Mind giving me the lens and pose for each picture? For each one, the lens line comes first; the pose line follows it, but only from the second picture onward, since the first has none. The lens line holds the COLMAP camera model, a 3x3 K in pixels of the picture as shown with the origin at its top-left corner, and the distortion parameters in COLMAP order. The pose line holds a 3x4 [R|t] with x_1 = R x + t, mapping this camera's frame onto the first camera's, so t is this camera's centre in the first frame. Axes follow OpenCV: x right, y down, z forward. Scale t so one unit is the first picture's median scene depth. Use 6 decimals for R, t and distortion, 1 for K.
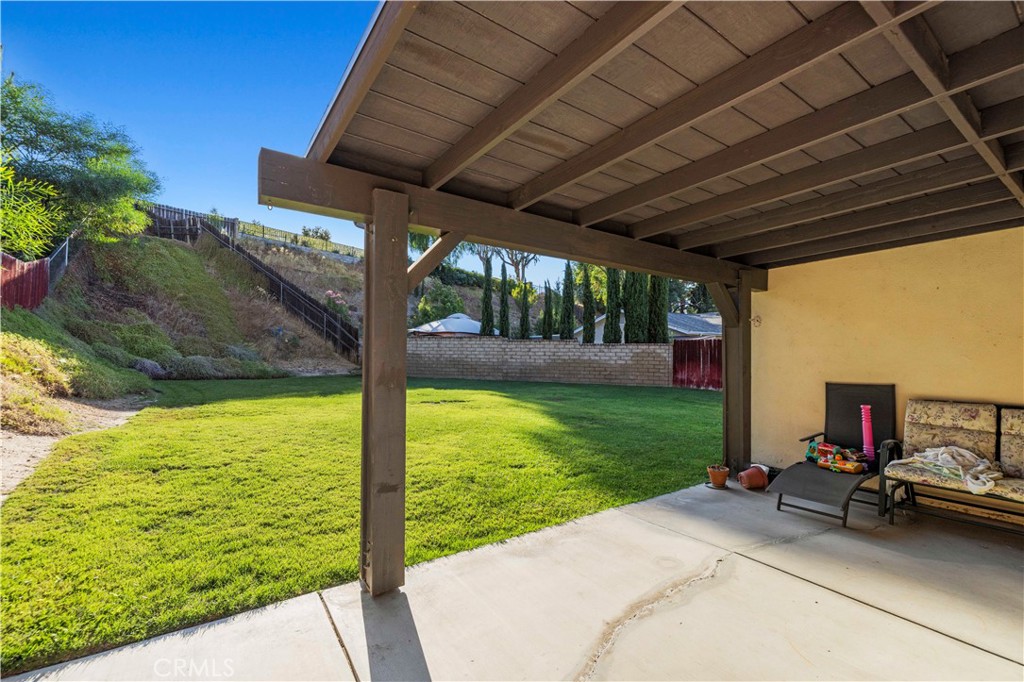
lens RADIAL K [[428.3, 0, 512.0], [0, 428.3, 341.0], [0, 0, 1]] dist [-0.001367, 0.000059]
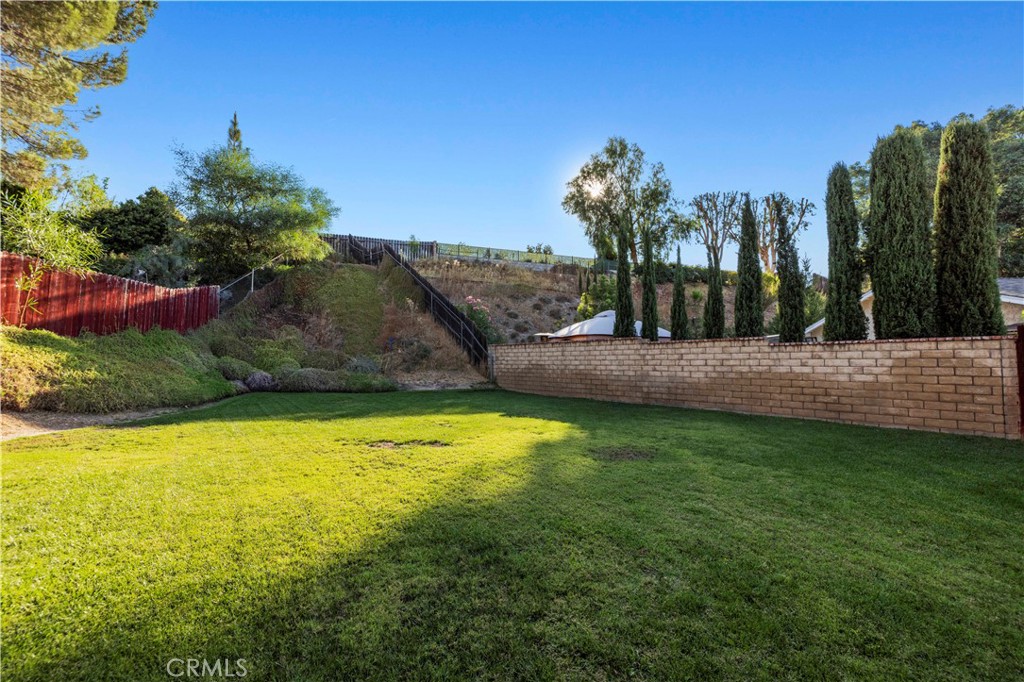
lens RADIAL K [[428.3, 0, 512.0], [0, 428.3, 341.0], [0, 0, 1]] dist [-0.001367, 0.000059]
pose [[0.834162, -0.038275, -0.550190, 0.175756], [0.023514, 0.999150, -0.033858, 0.012960], [0.551018, 0.015305, 0.834353, 0.340243]]
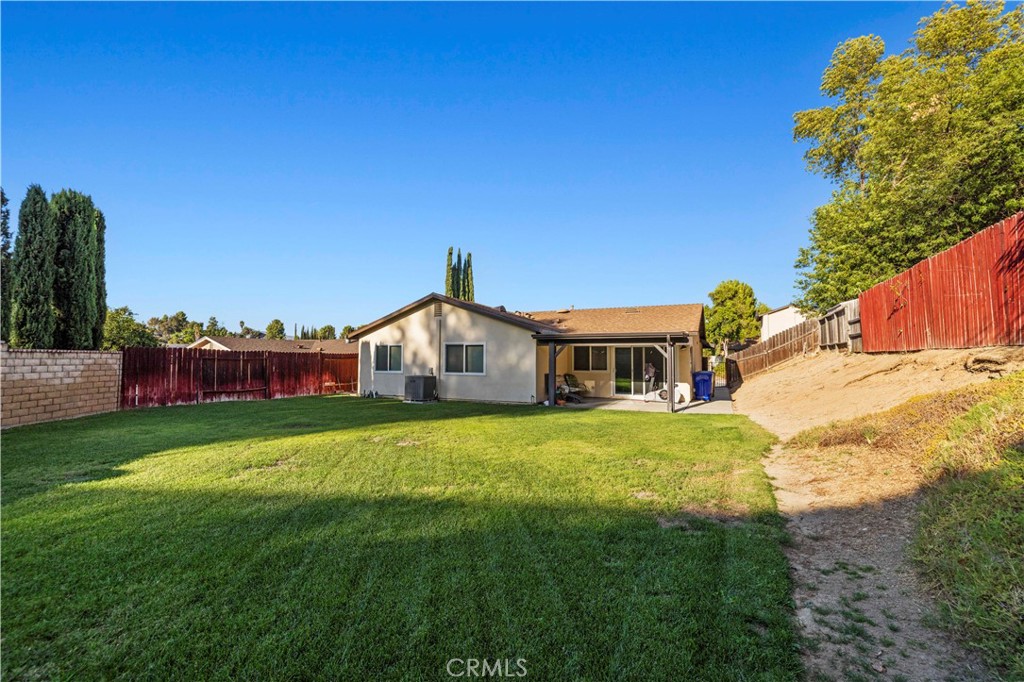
lens RADIAL K [[428.3, 0, 512.0], [0, 428.3, 341.0], [0, 0, 1]] dist [-0.001367, 0.000059]
pose [[-0.483191, 0.025468, 0.875145, -0.532880], [-0.030934, 0.998456, -0.046135, 0.001699], [-0.874969, -0.049363, -0.481657, 0.689848]]
